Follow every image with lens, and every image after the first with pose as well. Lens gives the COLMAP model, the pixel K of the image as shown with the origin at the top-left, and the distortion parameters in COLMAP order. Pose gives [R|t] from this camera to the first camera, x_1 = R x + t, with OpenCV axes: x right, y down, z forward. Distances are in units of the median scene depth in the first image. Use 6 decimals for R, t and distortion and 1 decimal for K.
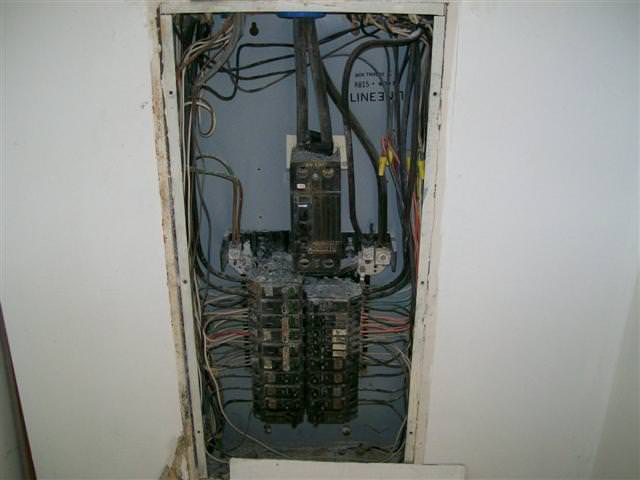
lens RADIAL K [[723.2, 0, 320.0], [0, 723.2, 240.0], [0, 0, 1]] dist [-0.252569, 0.213153]
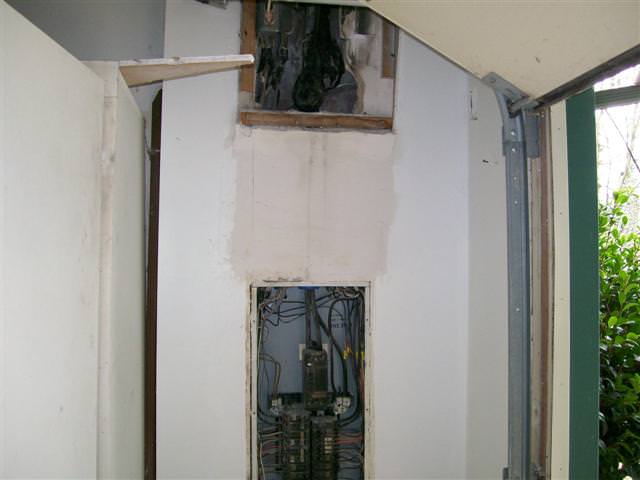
lens RADIAL K [[689.8, 0, 320.0], [0, 689.8, 240.0], [0, 0, 1]] dist [-0.194195, 0.181115]
pose [[0.991040, -0.005921, 0.133432, -0.261216], [0.060230, 0.911486, -0.406899, 0.414852], [-0.119212, 0.411290, 0.903675, -1.006214]]
